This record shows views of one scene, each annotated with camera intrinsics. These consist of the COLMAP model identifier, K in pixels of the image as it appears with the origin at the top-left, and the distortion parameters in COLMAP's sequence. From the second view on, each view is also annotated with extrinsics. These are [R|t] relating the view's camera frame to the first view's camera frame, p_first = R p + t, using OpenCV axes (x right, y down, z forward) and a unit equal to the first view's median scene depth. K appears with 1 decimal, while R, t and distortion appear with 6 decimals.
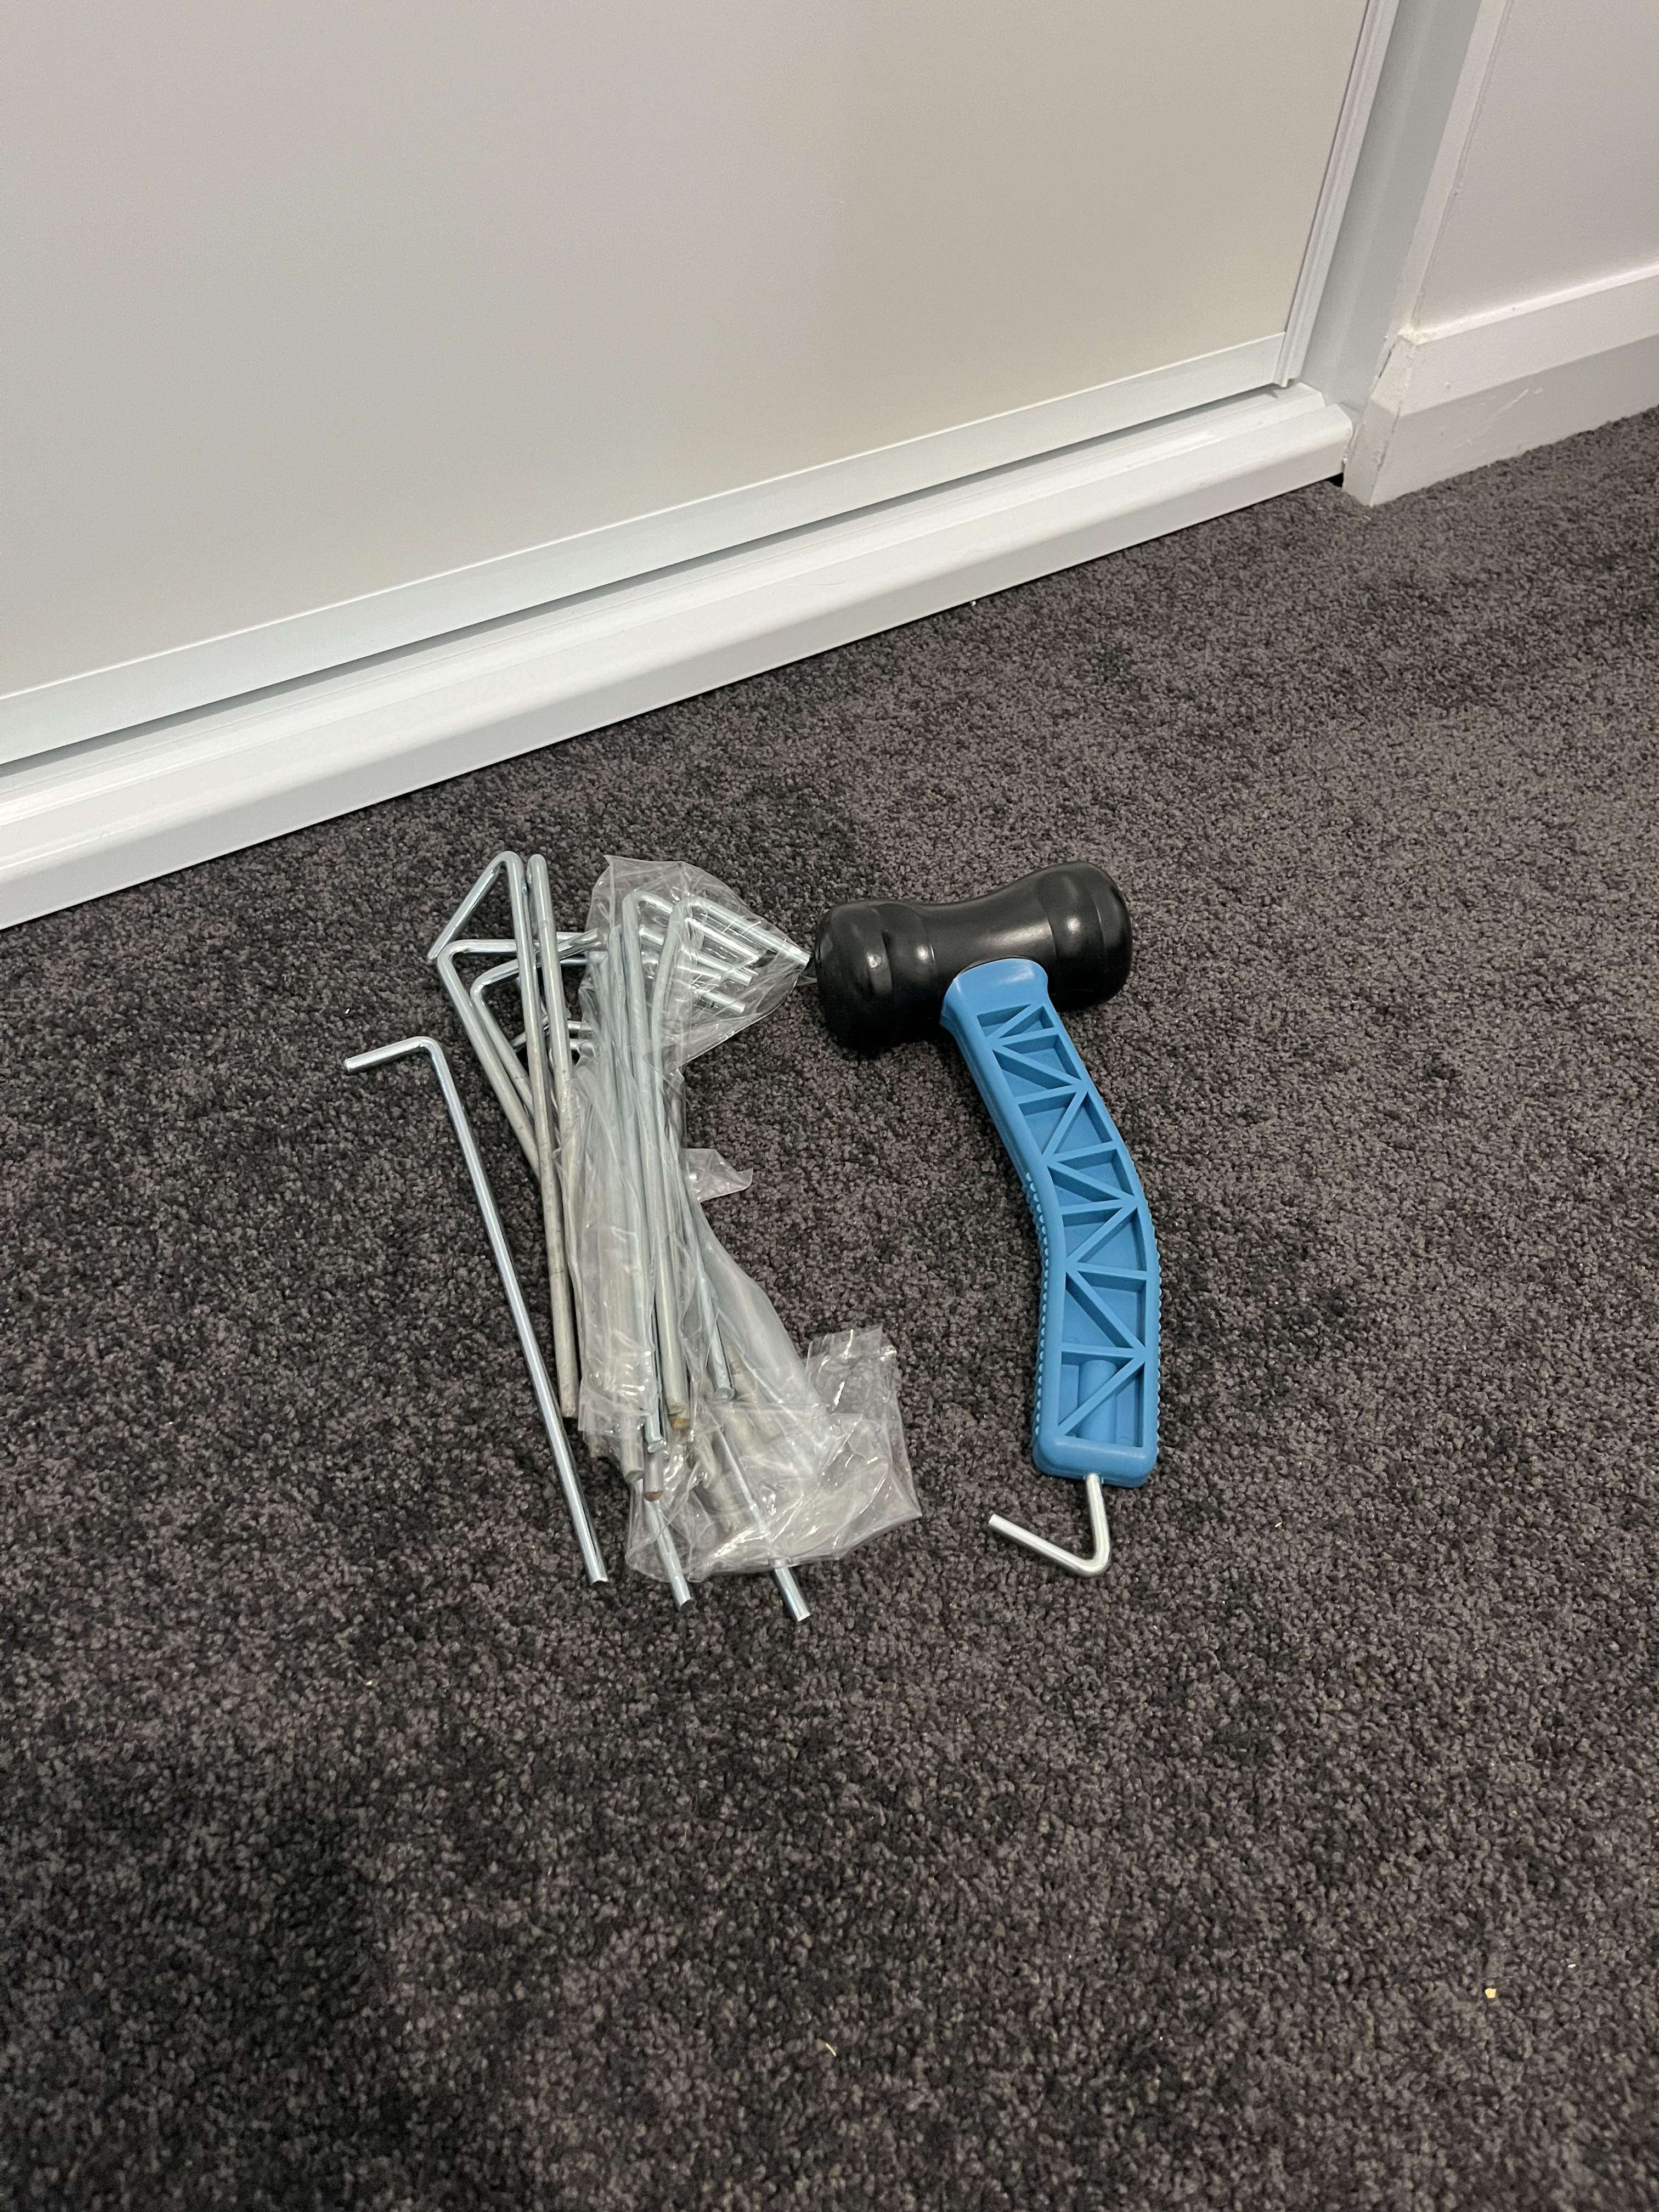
lens RADIAL K [[1749.7, 0, 812.9], [0, 1749.7, 1102.8], [0, 0, 1]] dist [0.041899, -0.062679]
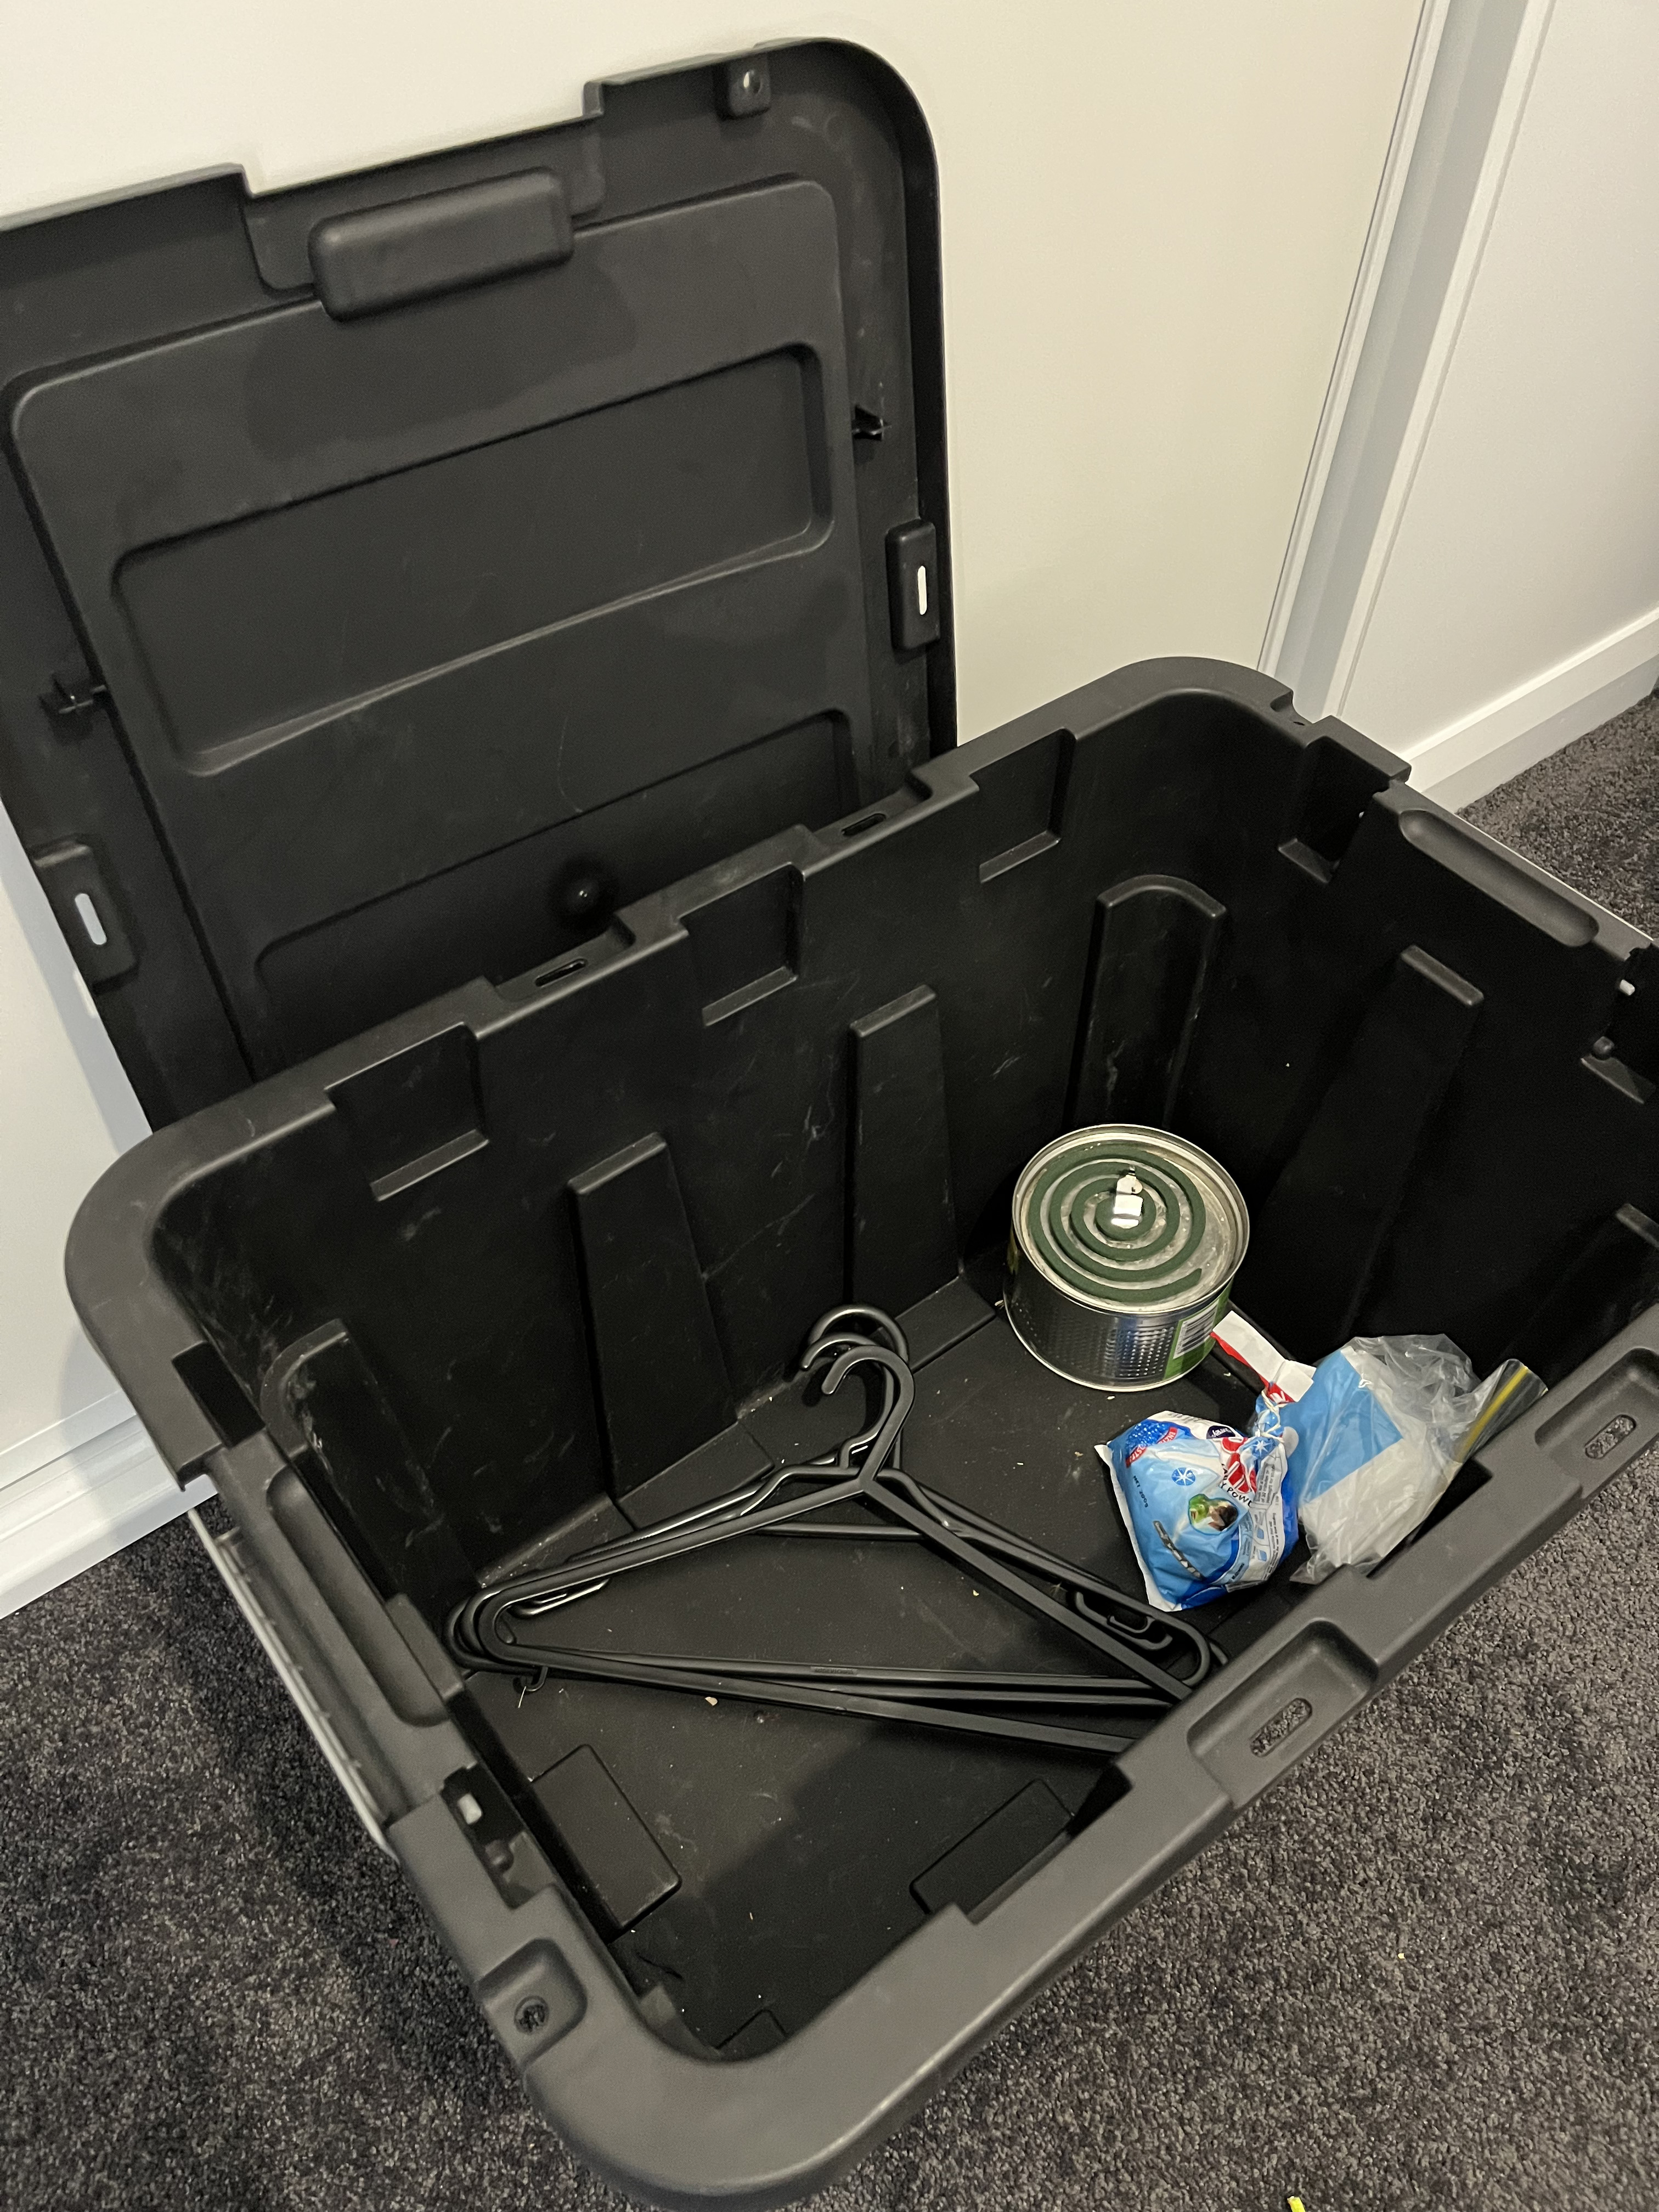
lens RADIAL K [[1713.0, 0, 822.7], [0, 1713.0, 1109.3], [0, 0, 1]] dist [0.055336, -0.071972]
pose [[0.997578, -0.068656, 0.011200, -0.158229], [0.068608, 0.997633, 0.004630, -0.366374], [-0.011492, -0.003850, 0.999927, -0.686847]]
